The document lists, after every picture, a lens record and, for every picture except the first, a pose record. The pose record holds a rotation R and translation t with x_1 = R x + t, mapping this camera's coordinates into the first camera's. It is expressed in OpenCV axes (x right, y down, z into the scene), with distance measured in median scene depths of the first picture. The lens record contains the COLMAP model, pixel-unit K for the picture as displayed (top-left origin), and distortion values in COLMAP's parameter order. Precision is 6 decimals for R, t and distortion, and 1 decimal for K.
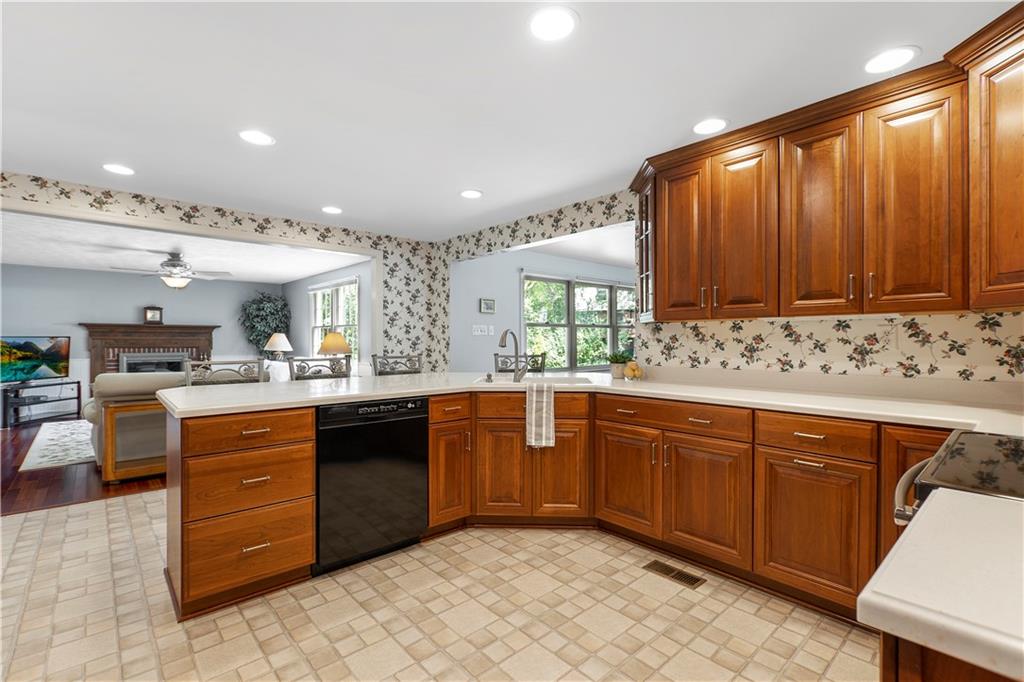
lens RADIAL K [[464.4, 0, 515.9], [0, 464.4, 345.4], [0, 0, 1]] dist [0.004651, -0.000527]
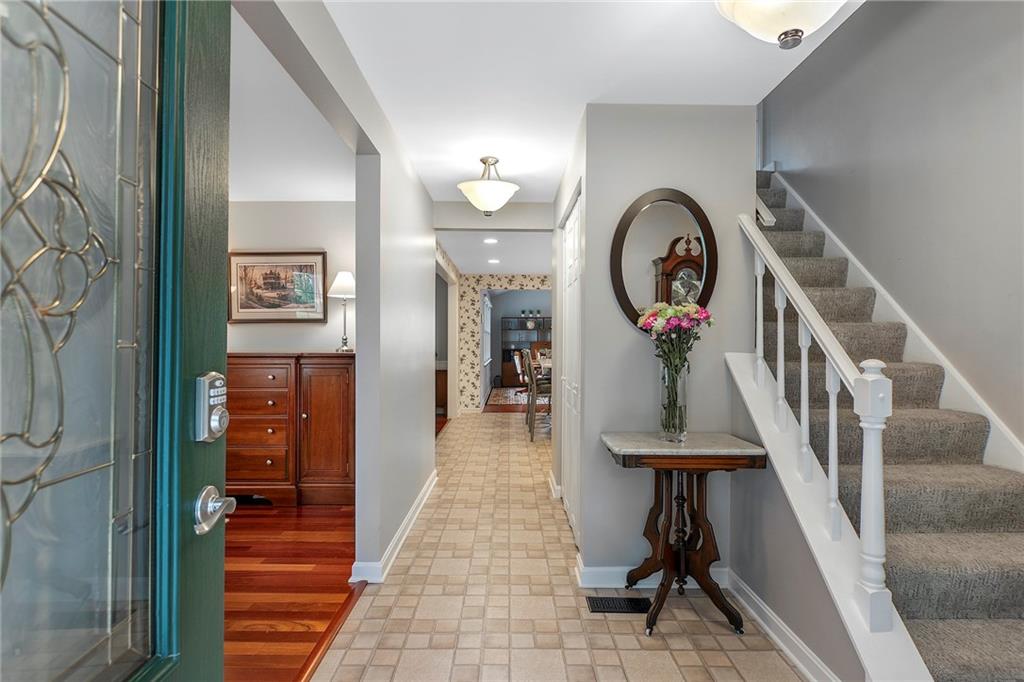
lens RADIAL K [[522.6, 0, 512.4], [0, 522.6, 335.7], [0, 0, 1]] dist [0.002539, 0.000046]
pose [[0.668294, 0.015210, 0.743742, -2.512778], [-0.002418, 0.999830, -0.018274, -0.002261], [-0.743894, 0.010414, 0.668217, -0.430723]]
